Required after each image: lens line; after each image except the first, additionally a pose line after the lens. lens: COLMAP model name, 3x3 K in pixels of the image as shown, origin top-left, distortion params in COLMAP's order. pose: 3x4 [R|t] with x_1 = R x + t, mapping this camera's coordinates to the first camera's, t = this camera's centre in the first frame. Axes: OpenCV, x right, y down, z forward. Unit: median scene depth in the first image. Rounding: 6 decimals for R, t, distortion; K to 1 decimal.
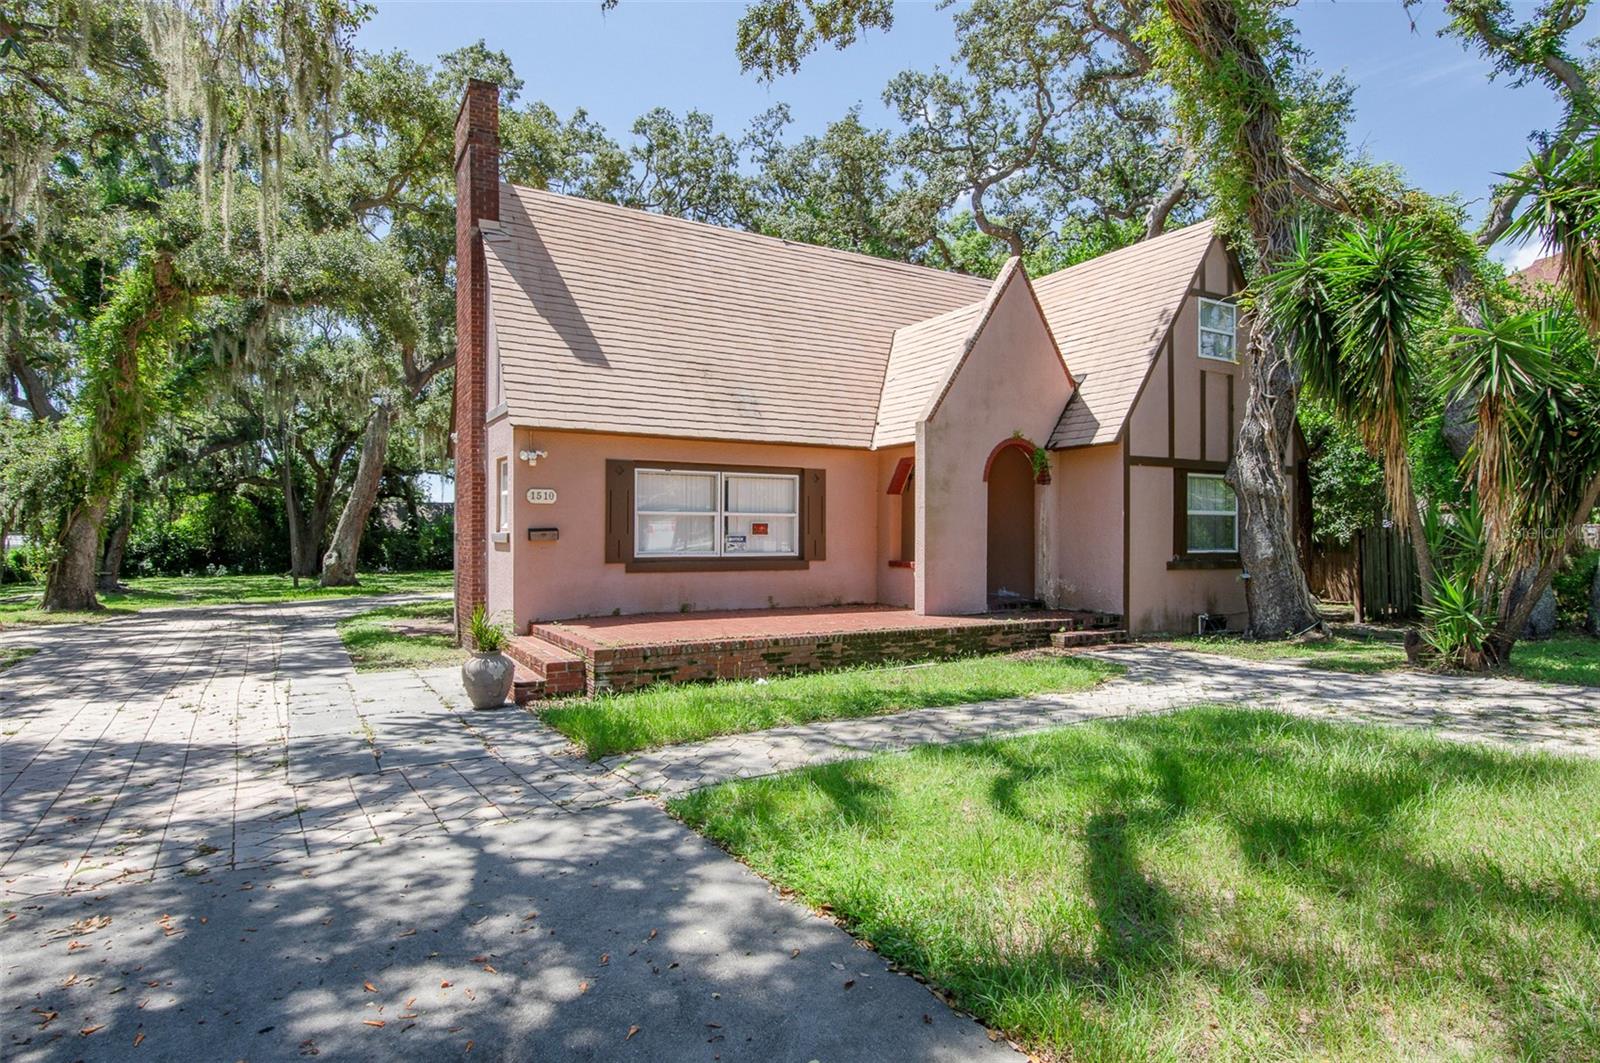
lens RADIAL K [[863.0, 0, 802.7], [0, 863.0, 538.5], [0, 0, 1]] dist [-0.003838, -0.000248]
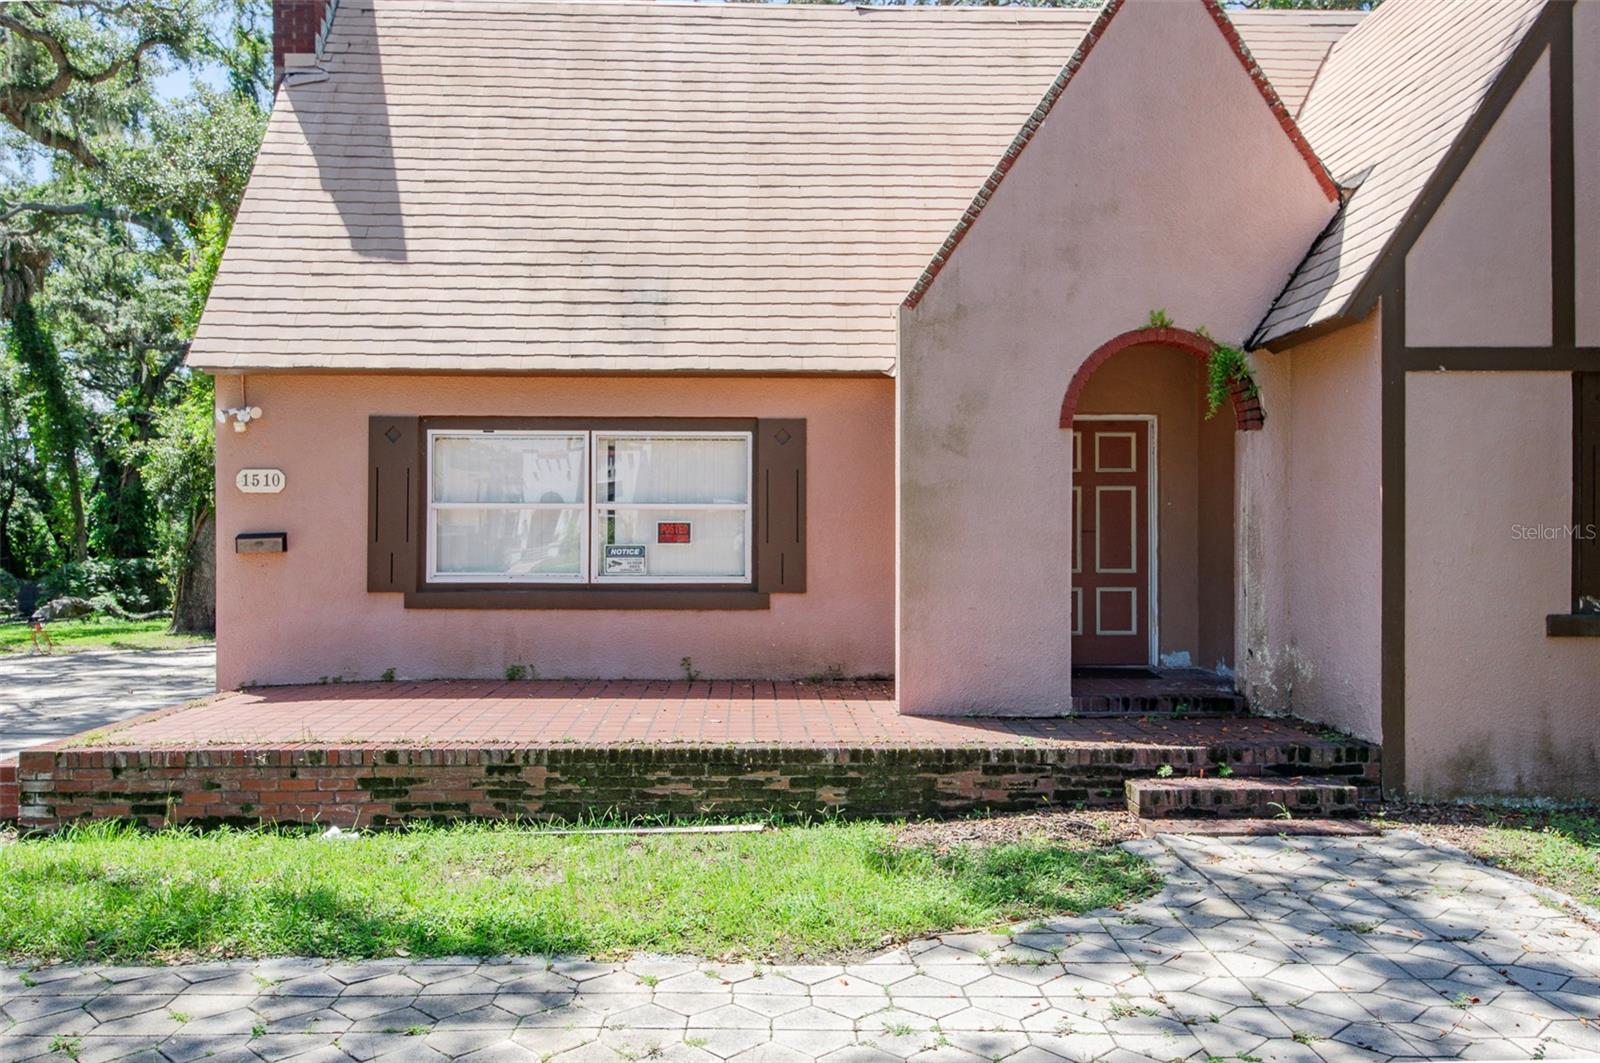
lens RADIAL K [[1262.4, 0, 796.3], [0, 1262.4, 526.8], [0, 0, 1]] dist [0.015872, 0.002173]
pose [[0.880060, -0.005114, -0.474835, 0.414760], [-0.001839, 0.999898, -0.014177, -0.004077], [0.474859, 0.013350, 0.879961, 0.354110]]
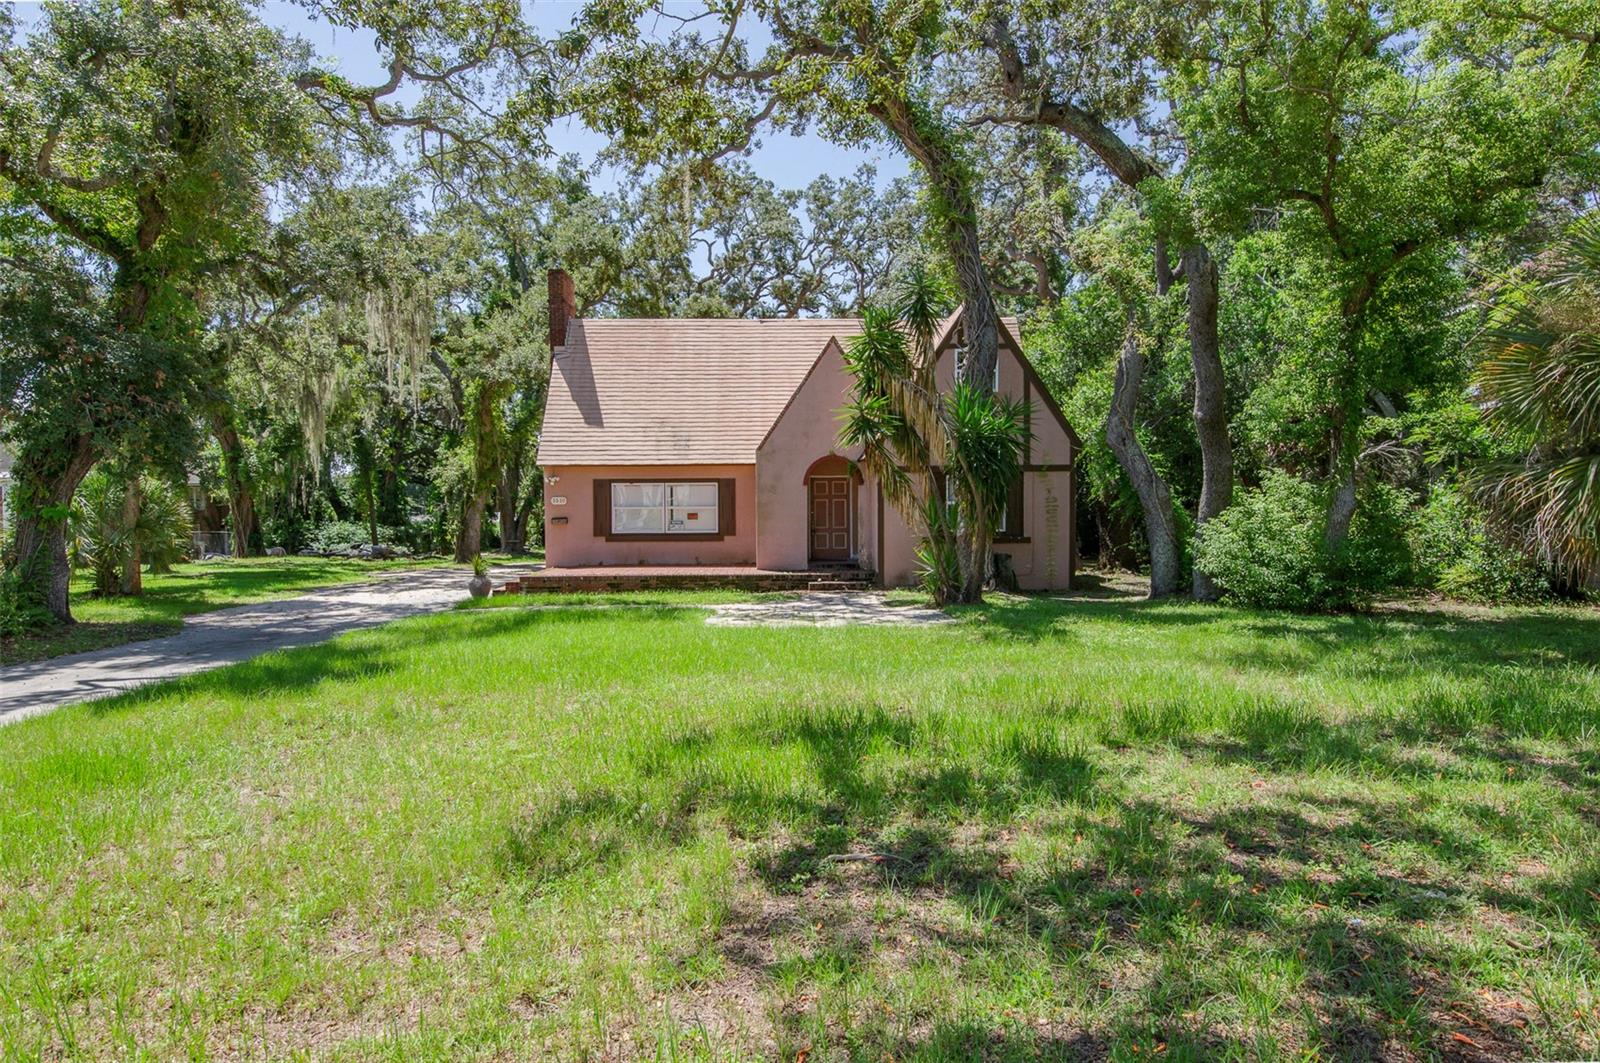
lens RADIAL K [[948.9, 0, 802.8], [0, 948.9, 527.8], [0, 0, 1]] dist [0.001325, 0.000043]
pose [[0.875322, 0.001048, -0.483540, 1.063310], [0.007588, 0.999845, 0.015904, -0.017144], [0.483481, -0.017590, 0.875178, -0.511858]]
